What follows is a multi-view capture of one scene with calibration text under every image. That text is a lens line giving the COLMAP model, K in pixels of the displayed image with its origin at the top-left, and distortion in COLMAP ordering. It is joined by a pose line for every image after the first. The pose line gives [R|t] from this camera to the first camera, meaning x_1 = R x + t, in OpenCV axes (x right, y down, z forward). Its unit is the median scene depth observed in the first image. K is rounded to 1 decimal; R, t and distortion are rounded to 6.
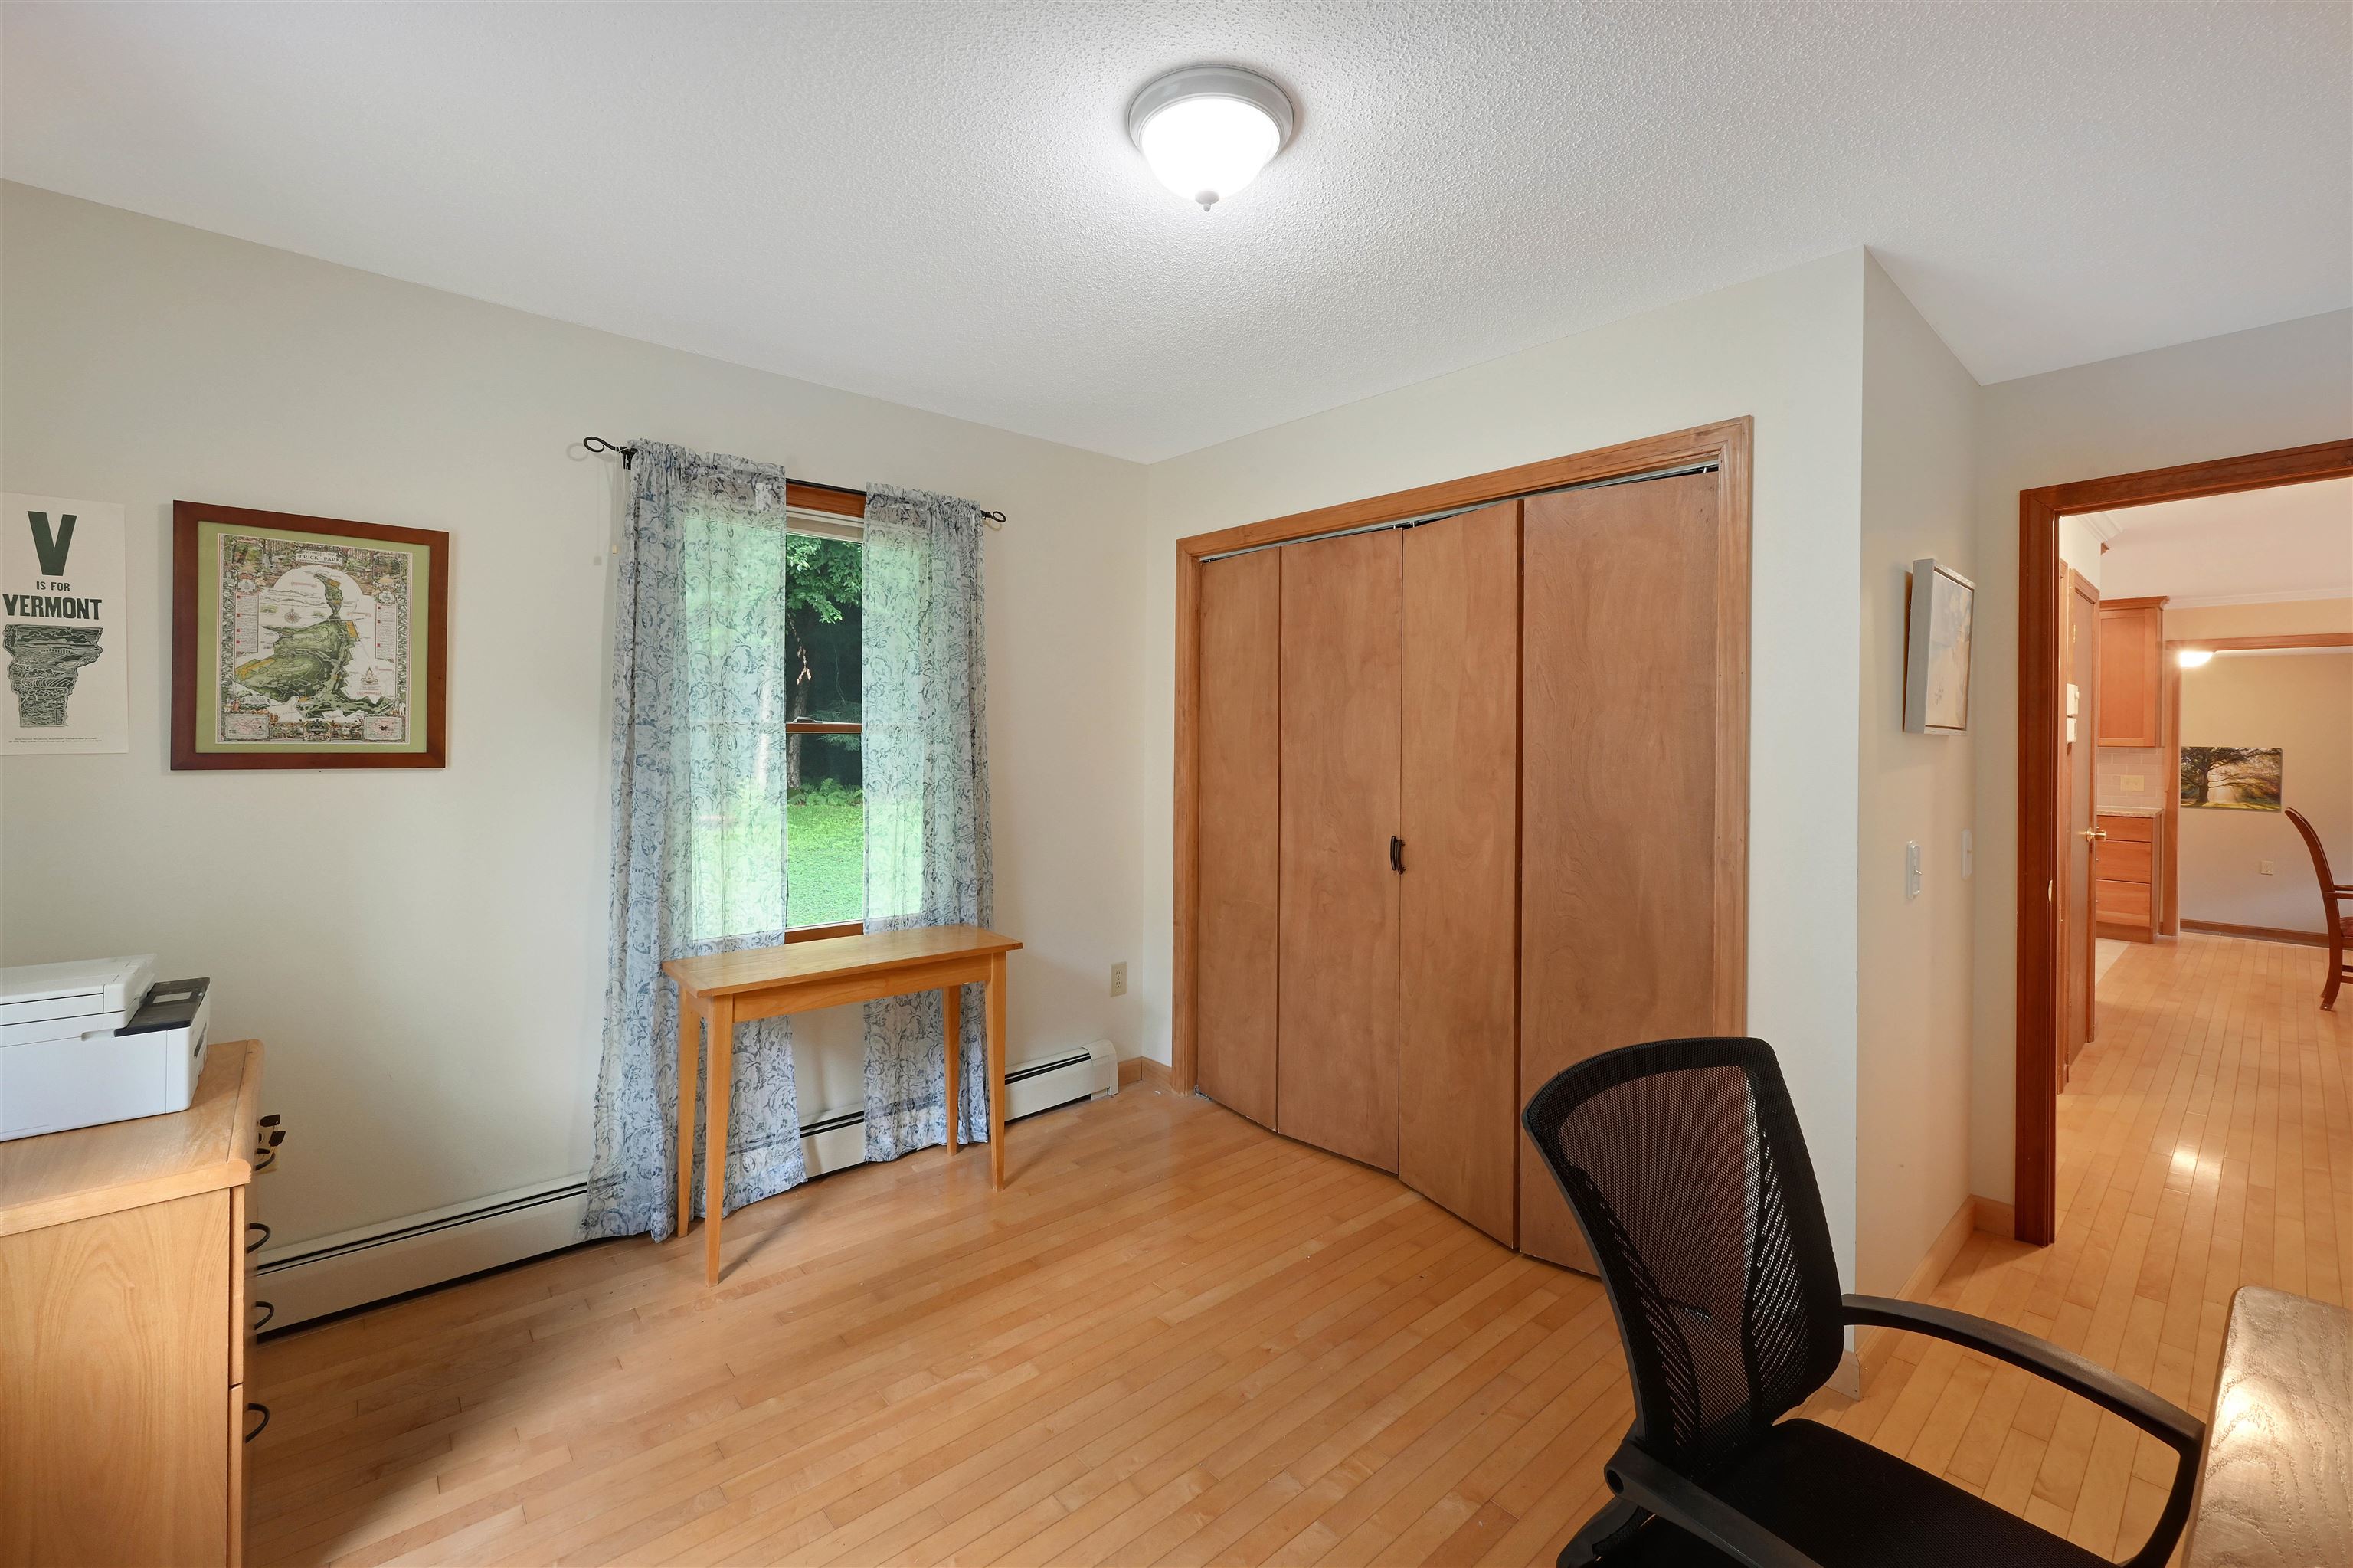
lens RADIAL K [[936.6, 0, 1148.1], [0, 936.6, 748.0], [0, 0, 1]] dist [-0.003200, 0.001380]
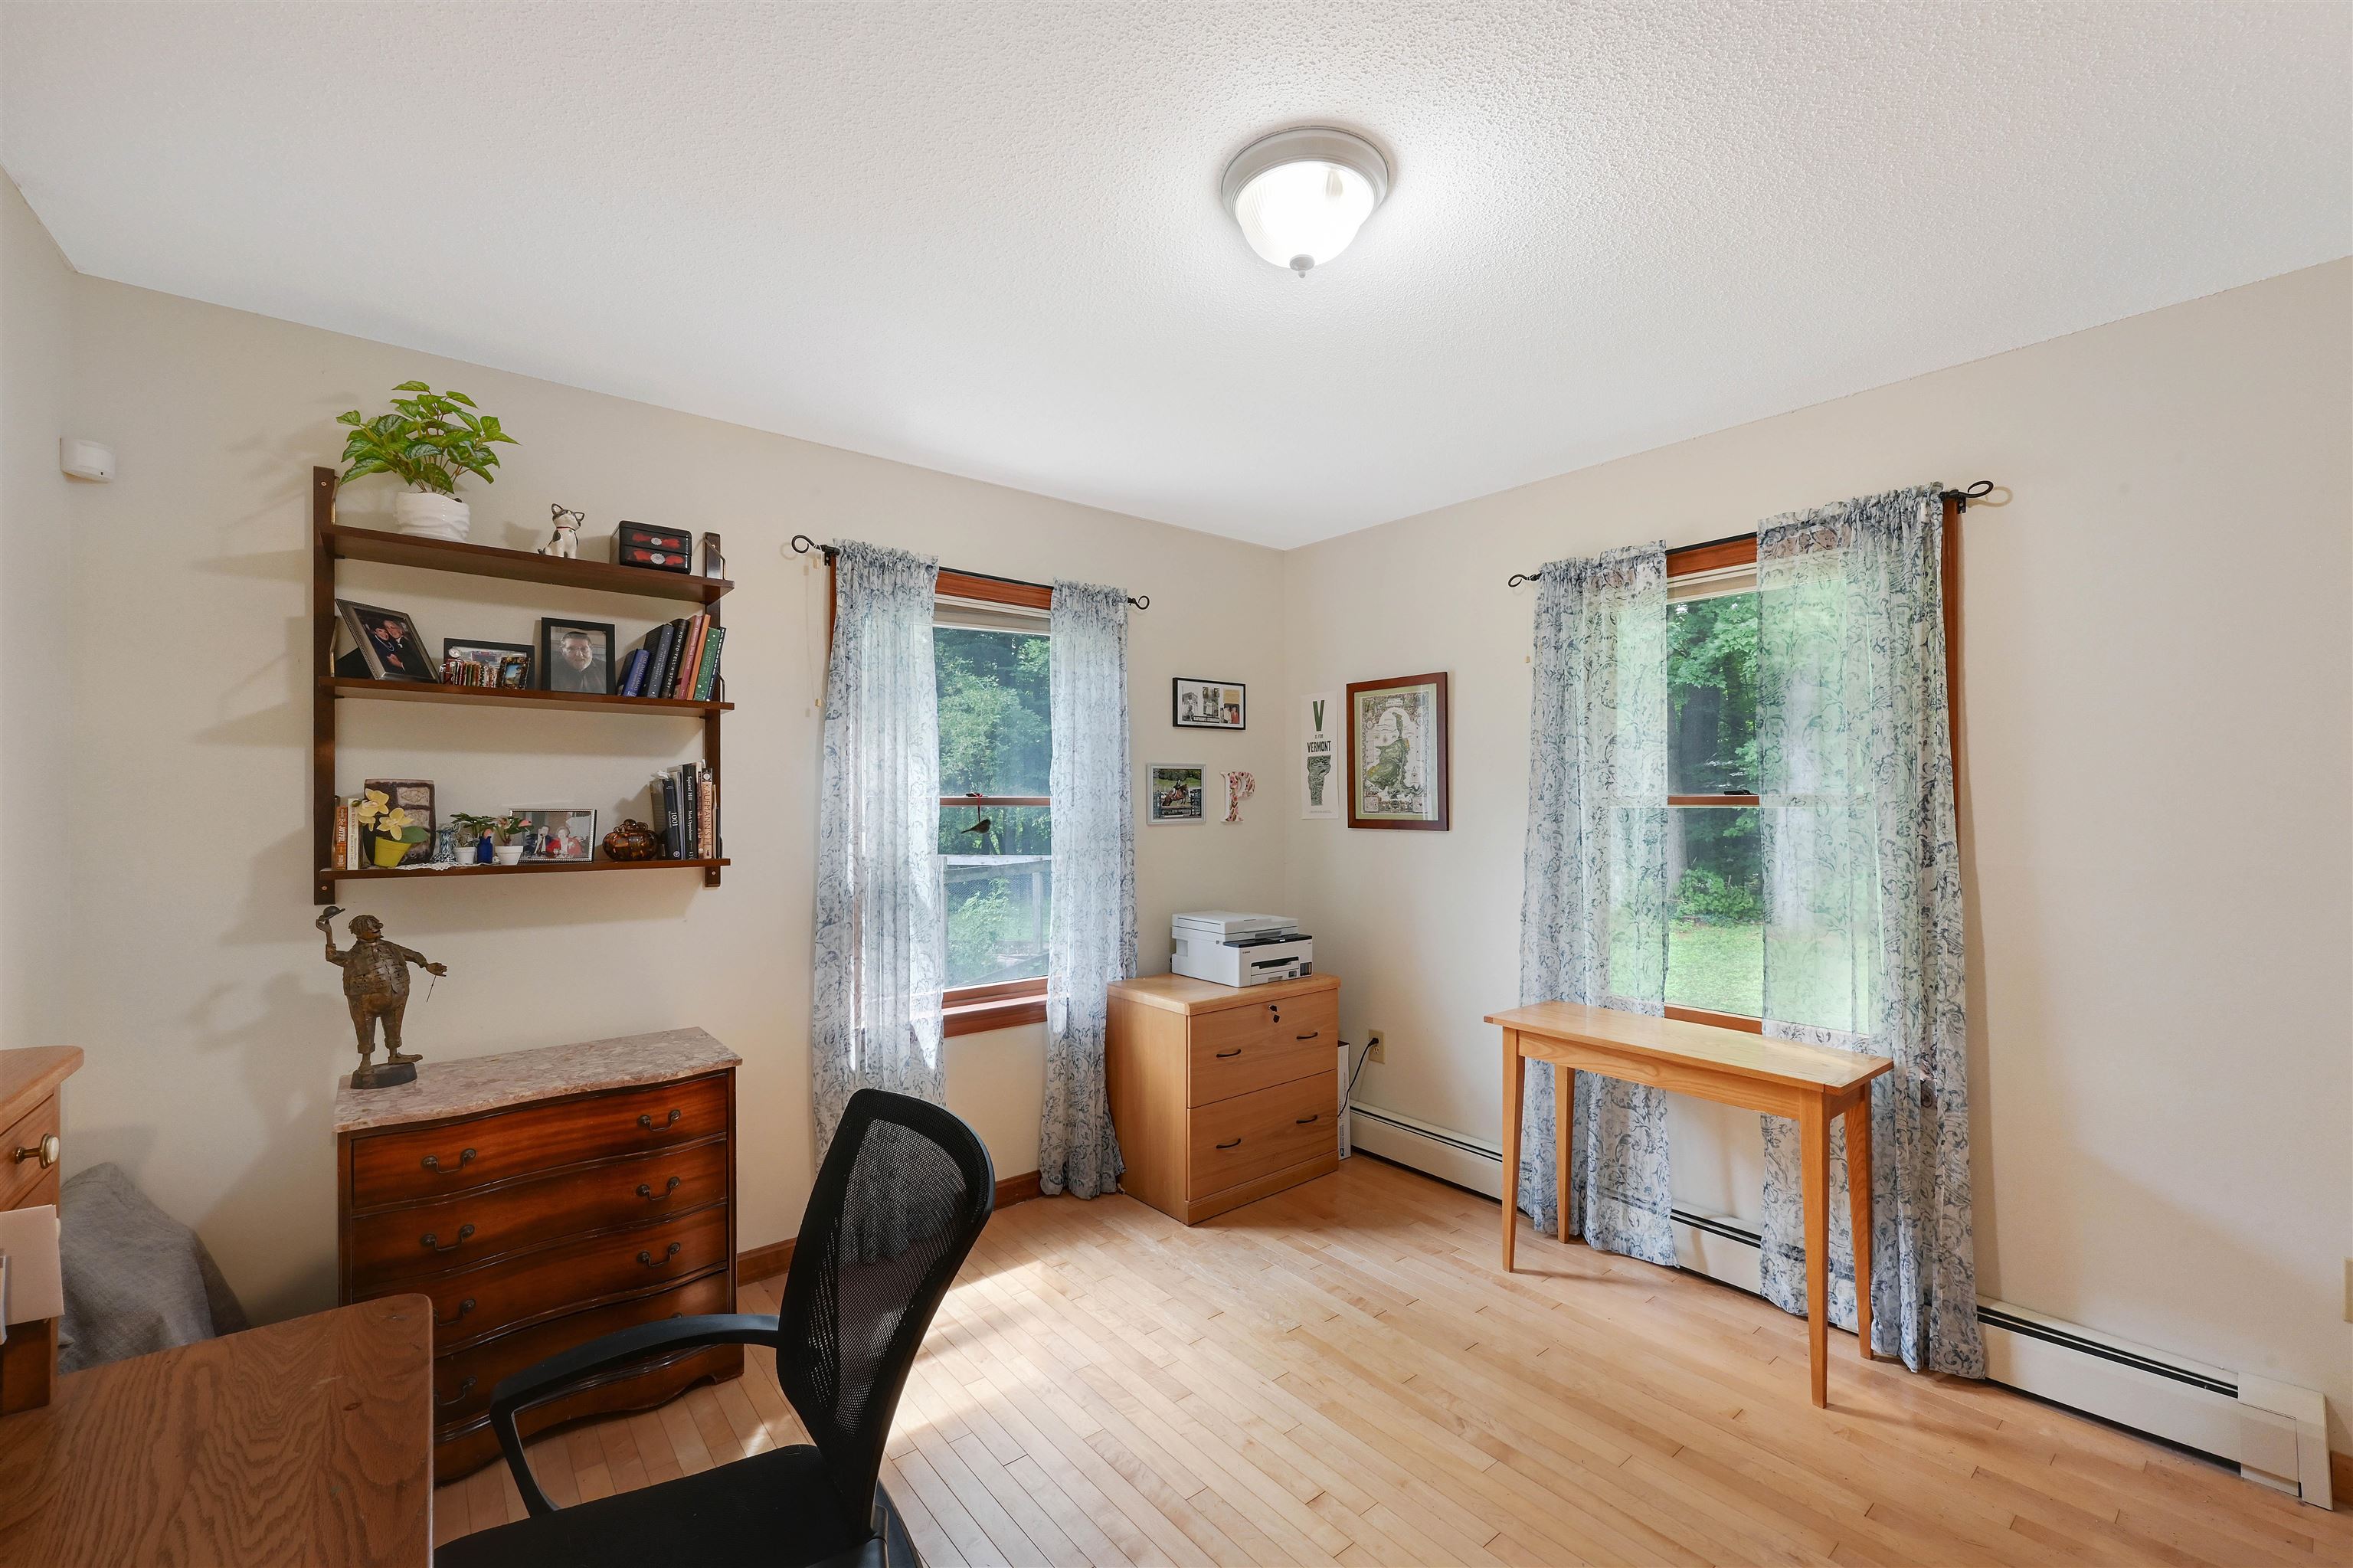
lens RADIAL K [[936.6, 0, 1184.2], [0, 936.6, 805.7], [0, 0, 1]] dist [-0.003200, 0.001380]
pose [[0.013043, 0.000149, -0.999915, 0.732357], [-0.004080, 0.999992, 0.000096, -0.017669], [0.999907, 0.004079, 0.013043, 0.578251]]
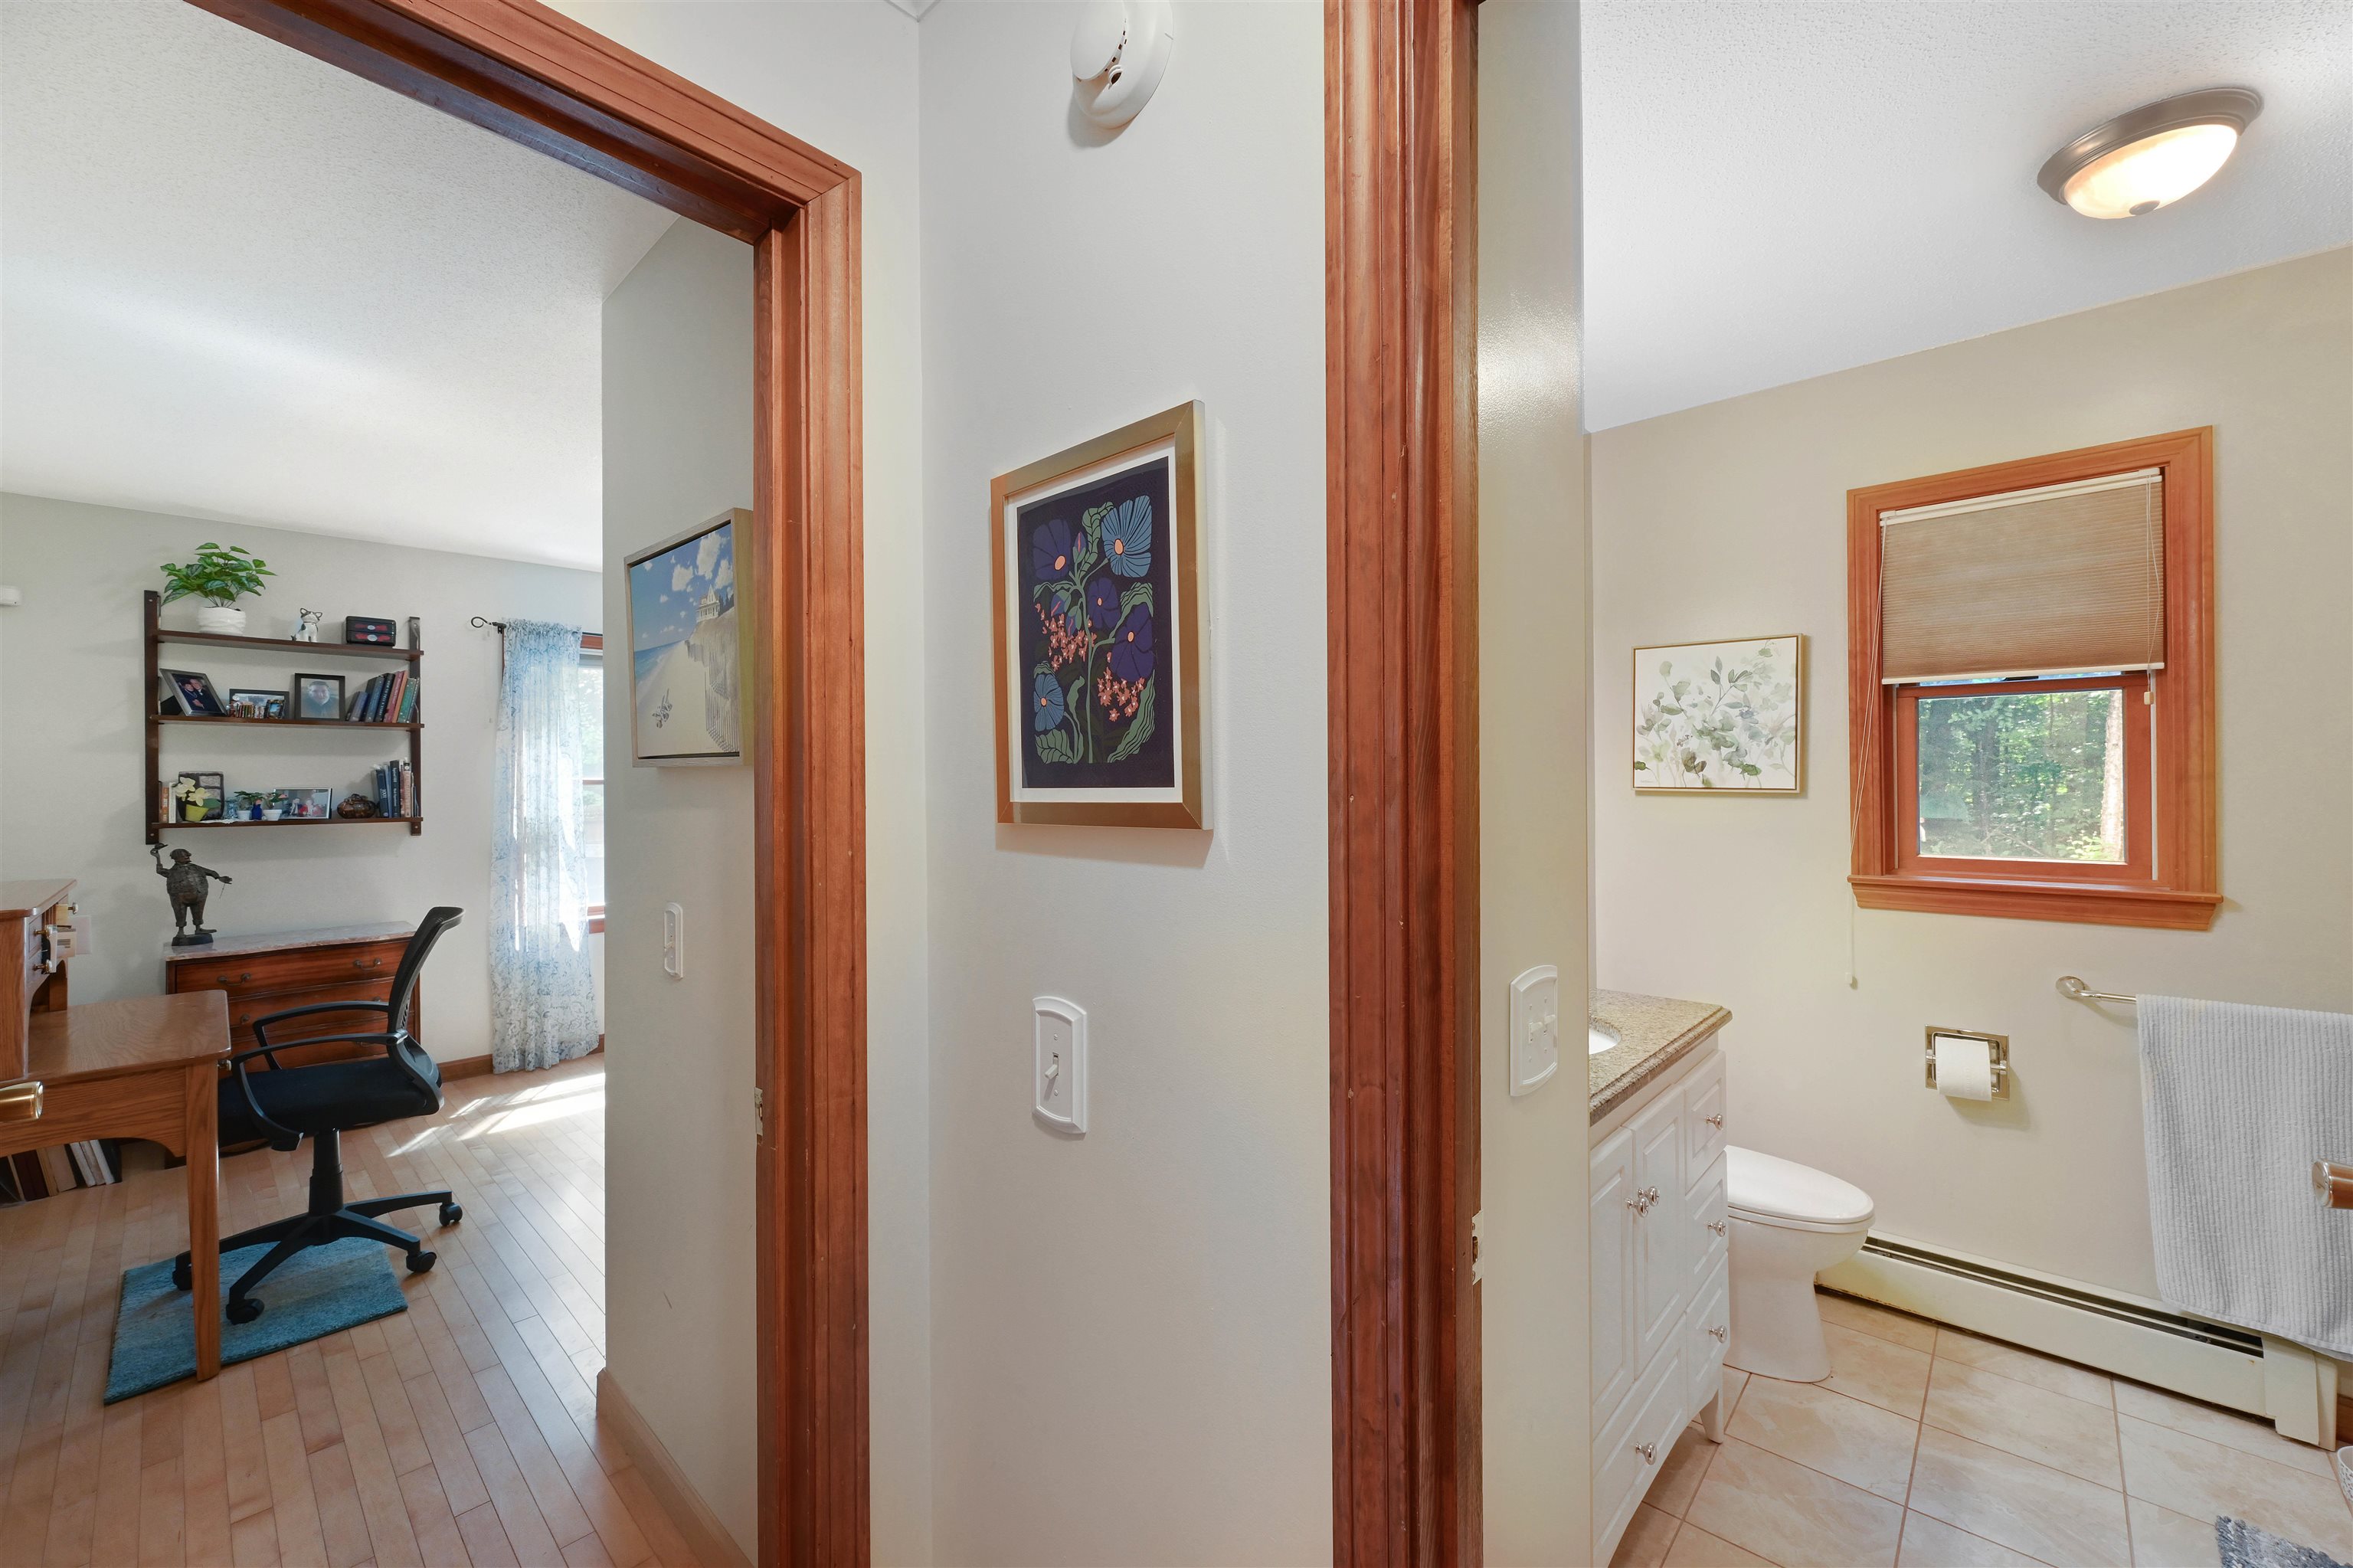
lens RADIAL K [[936.6, 0, 1182.8], [0, 936.6, 780.5], [0, 0, 1]] dist [-0.003200, 0.001380]
pose [[0.137796, -0.001419, -0.990460, 1.379128], [0.001740, 0.999998, -0.001191, -0.019452], [0.990459, -0.001560, 0.137799, 1.077056]]
